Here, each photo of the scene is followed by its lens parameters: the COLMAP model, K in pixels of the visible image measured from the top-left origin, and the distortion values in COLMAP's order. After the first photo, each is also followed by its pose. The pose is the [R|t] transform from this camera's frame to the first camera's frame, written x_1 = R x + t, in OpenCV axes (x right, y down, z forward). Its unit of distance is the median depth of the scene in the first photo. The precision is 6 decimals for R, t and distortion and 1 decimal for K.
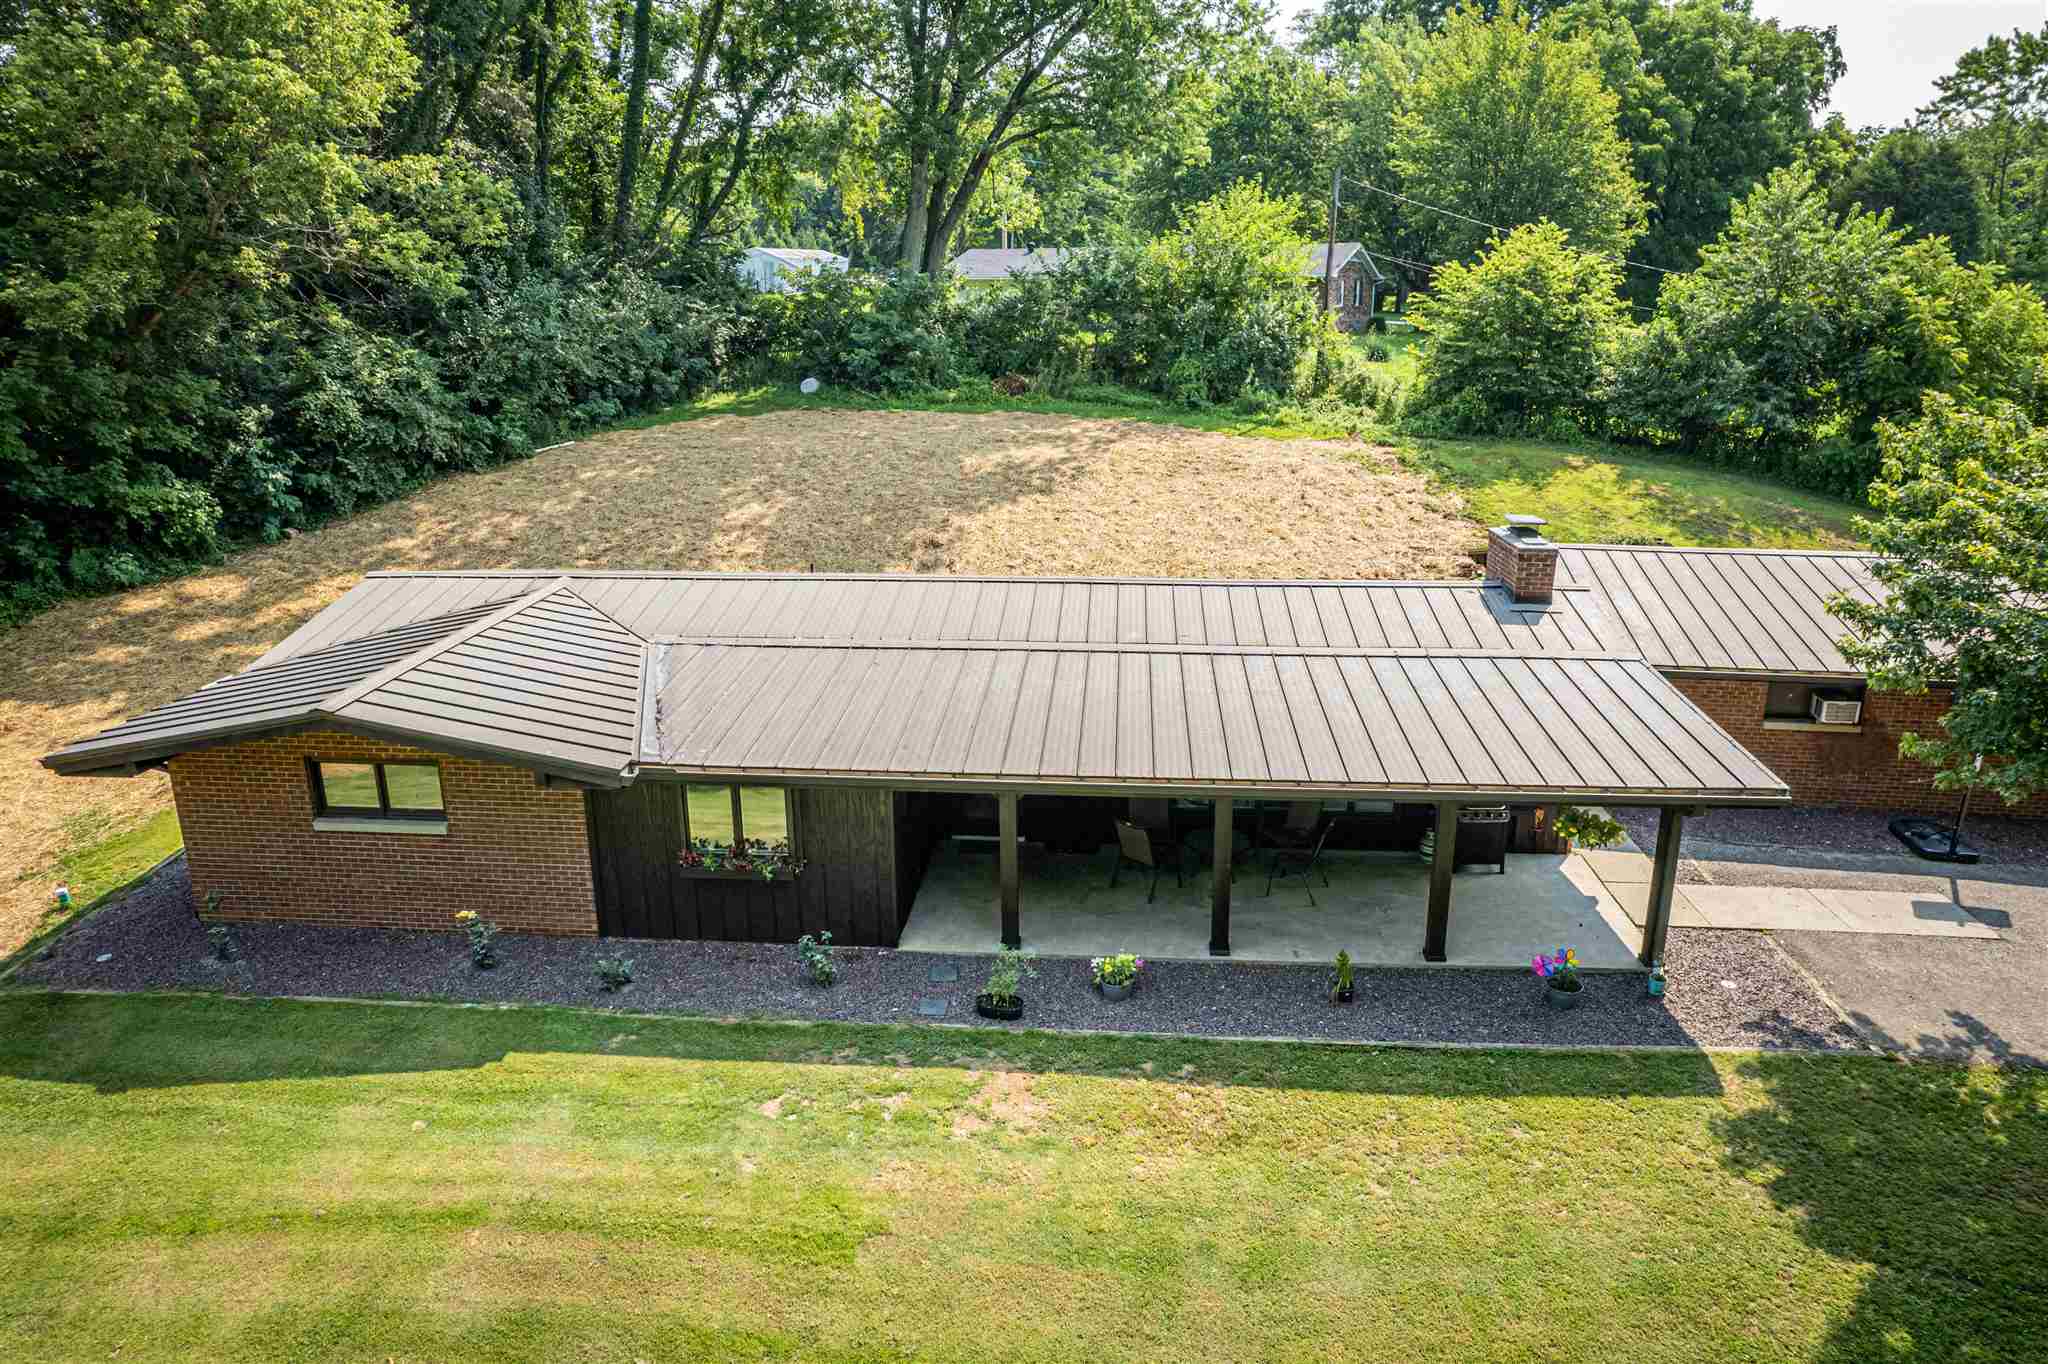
lens RADIAL K [[1309.8, 0, 1005.7], [0, 1309.8, 631.1], [0, 0, 1]] dist [-0.052006, 0.034267]
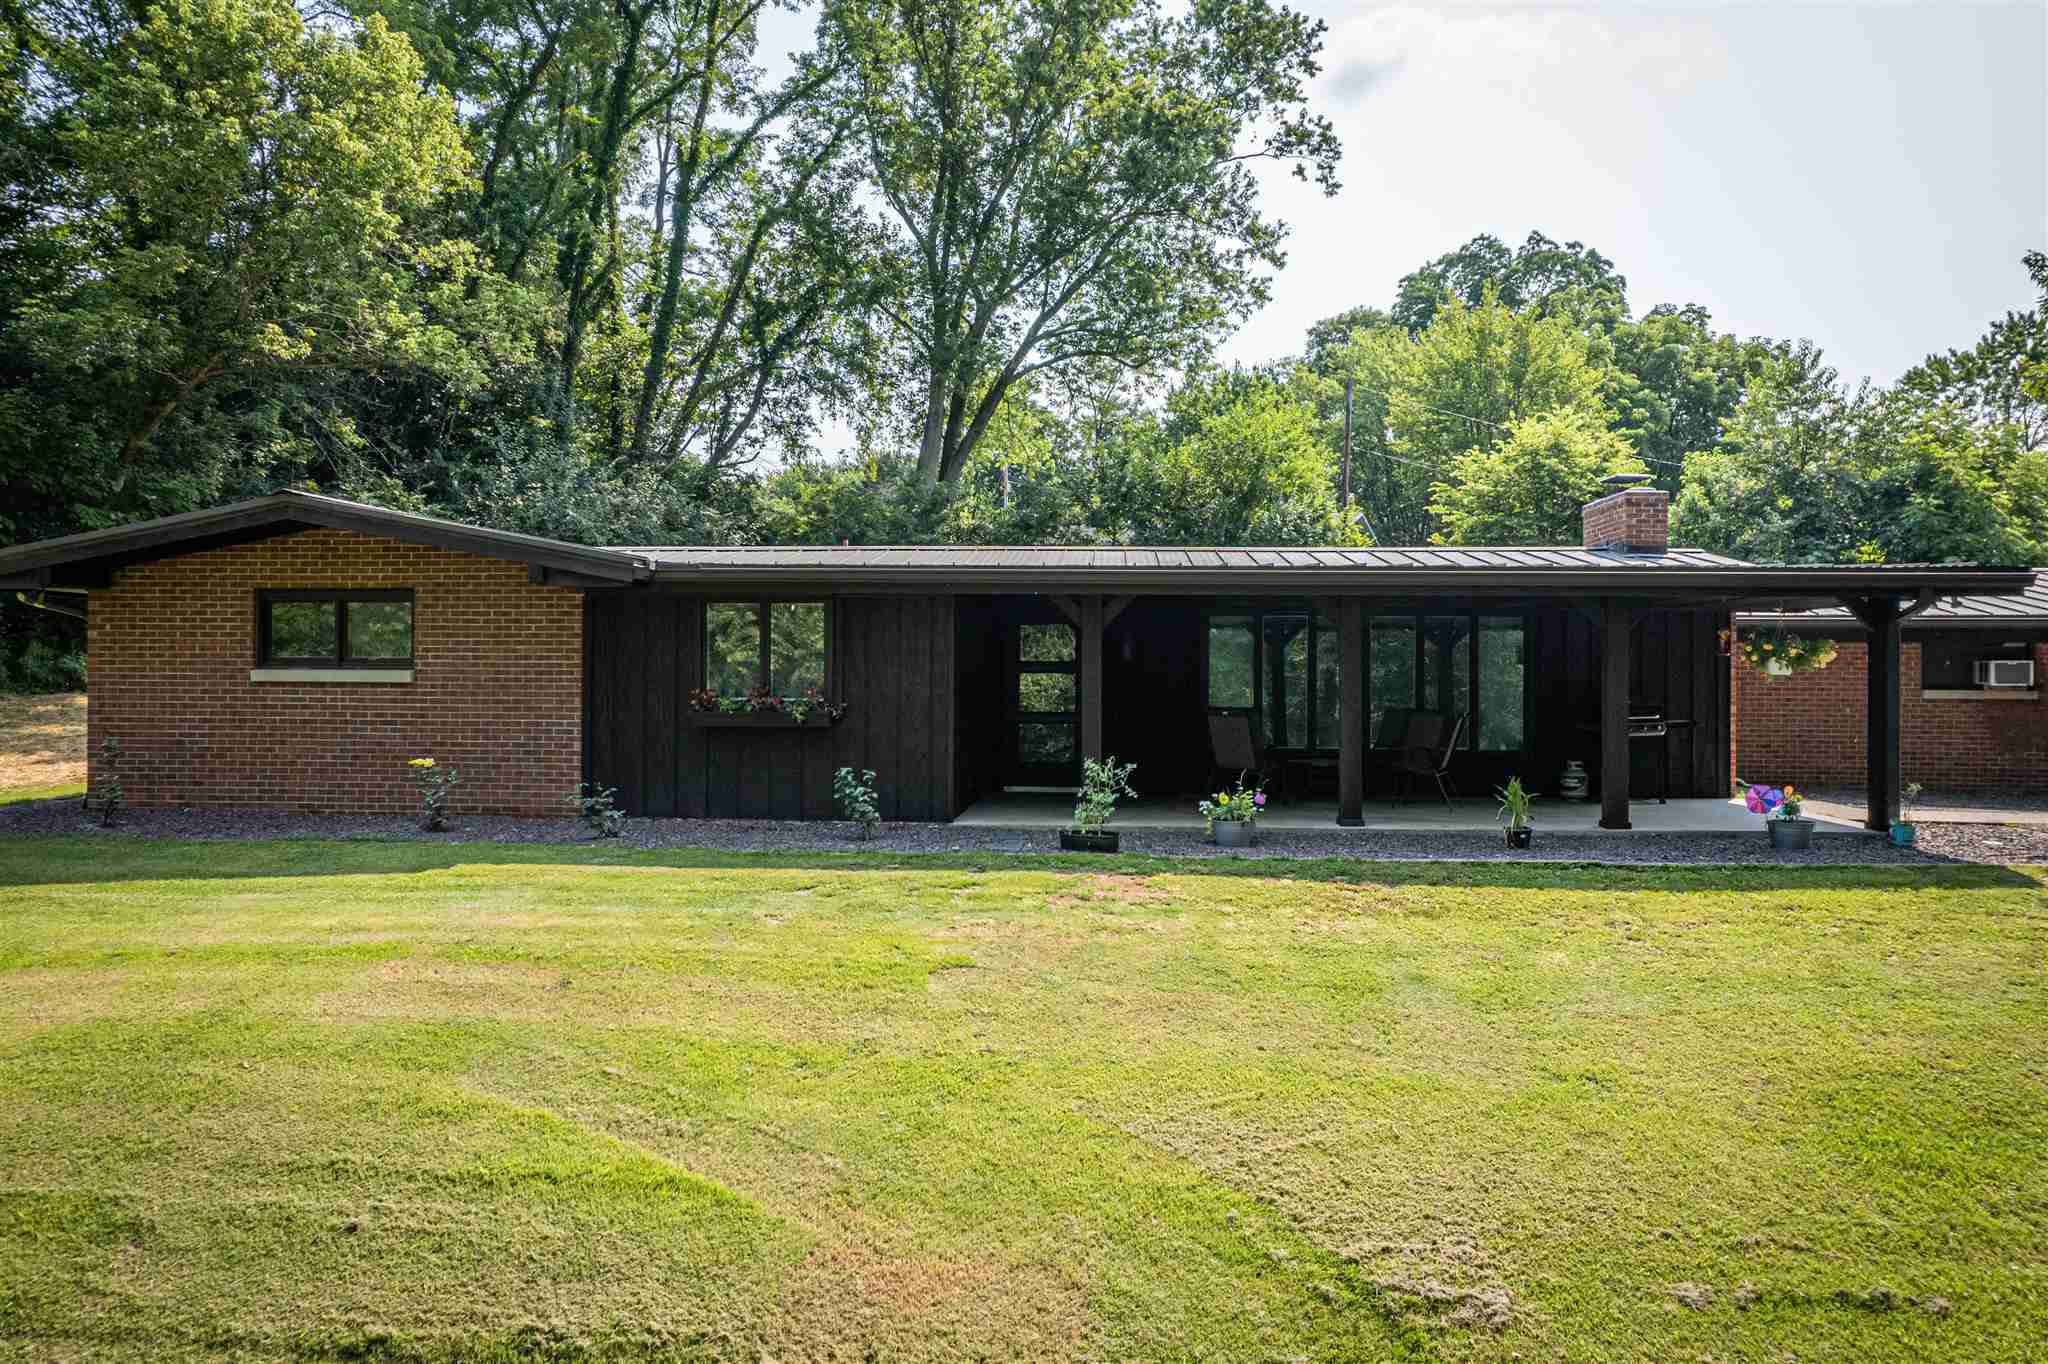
lens RADIAL K [[1309.8, 0, 1002.6], [0, 1309.8, 664.7], [0, 0, 1]] dist [-0.052006, 0.034267]
pose [[0.999783, 0.017691, 0.011028, -0.026182], [-0.013956, 0.960954, -0.276355, 0.155261], [-0.015486, 0.276141, 0.960992, 0.081734]]
